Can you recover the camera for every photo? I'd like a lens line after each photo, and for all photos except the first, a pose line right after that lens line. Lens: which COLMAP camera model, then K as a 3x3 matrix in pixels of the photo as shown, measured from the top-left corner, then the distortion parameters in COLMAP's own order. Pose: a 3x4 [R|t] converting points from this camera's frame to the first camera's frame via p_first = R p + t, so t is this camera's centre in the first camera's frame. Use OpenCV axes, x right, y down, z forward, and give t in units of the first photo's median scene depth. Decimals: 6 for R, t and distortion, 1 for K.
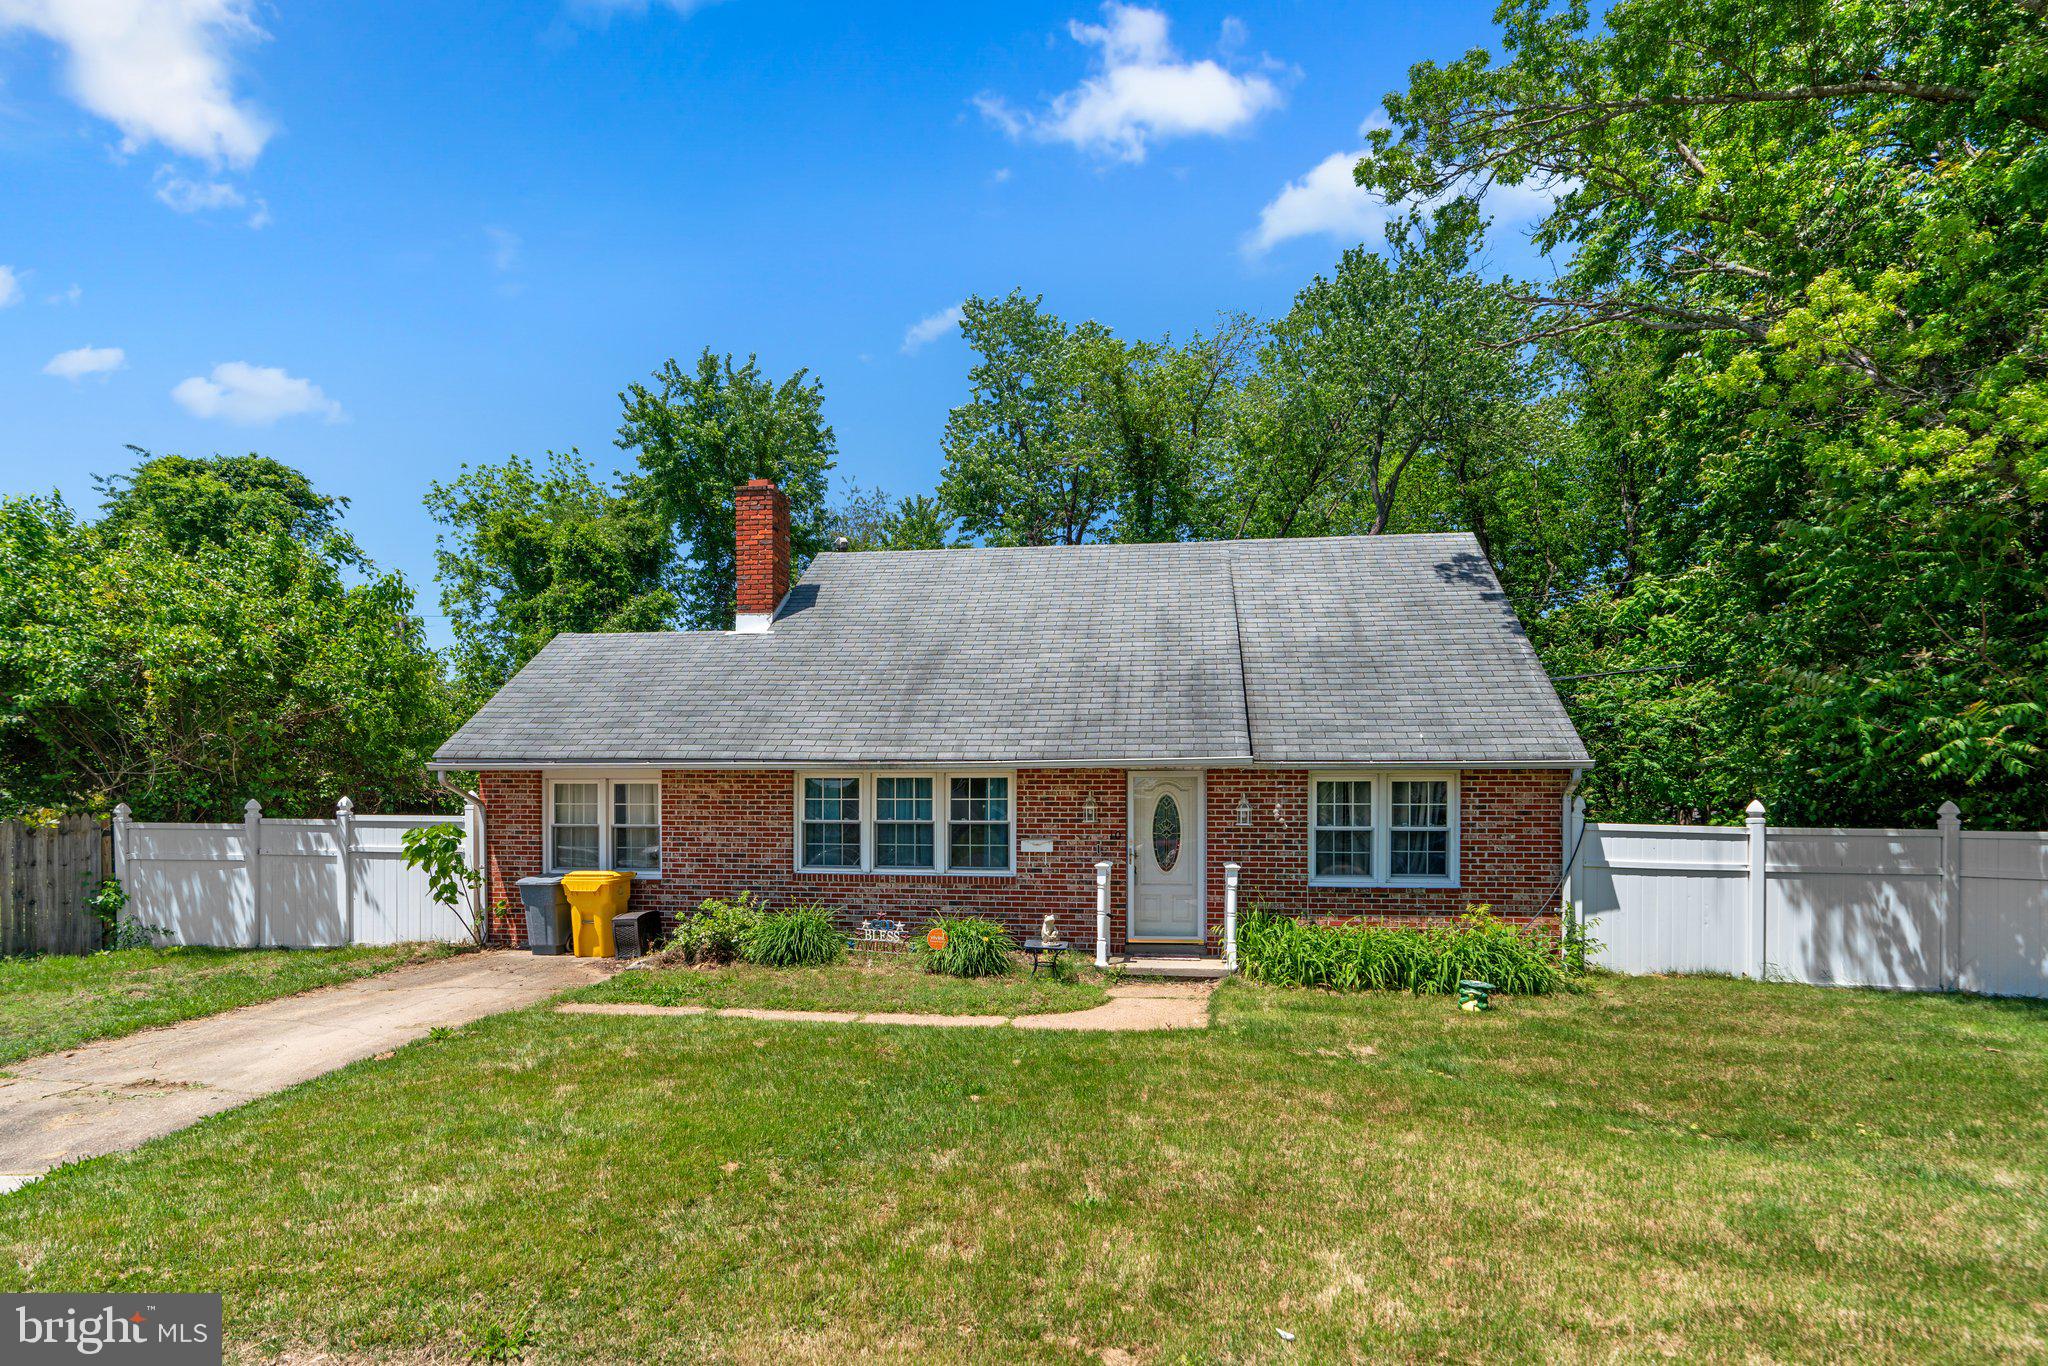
lens RADIAL K [[968.1, 0, 1021.9], [0, 968.1, 780.9], [0, 0, 1]] dist [-0.013255, -0.000362]
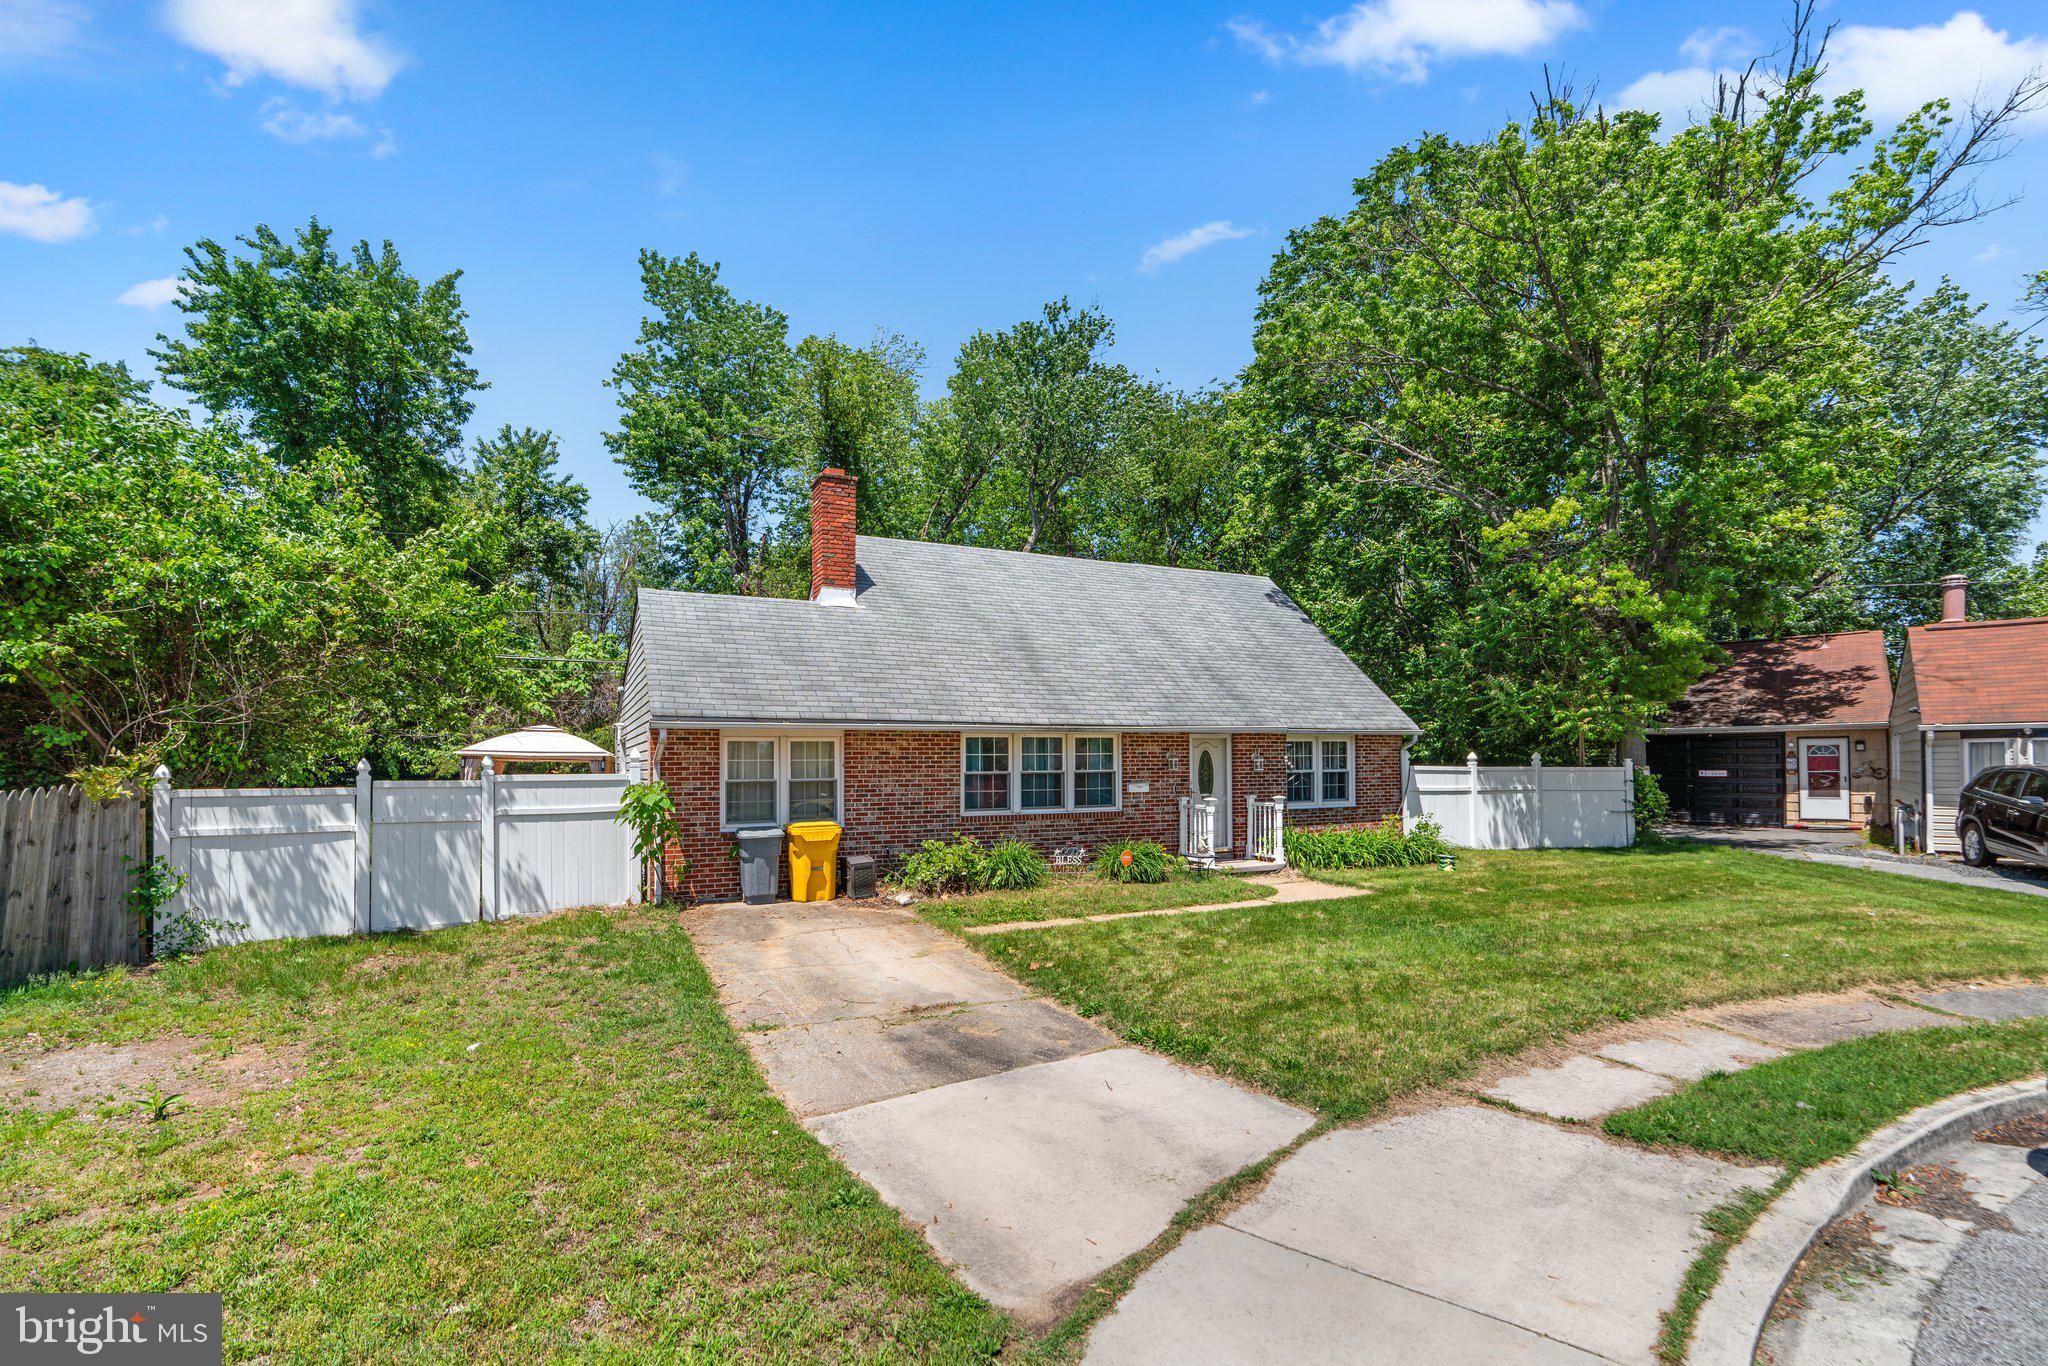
lens RADIAL K [[932.0, 0, 1027.8], [0, 932.0, 697.0], [0, 0, 1]] dist [-0.009338, 0.000478]
pose [[0.832735, 0.028206, 0.552953, -0.837478], [-0.005942, 0.999099, -0.042016, -0.005118], [-0.553640, 0.031703, 0.832153, -0.016318]]
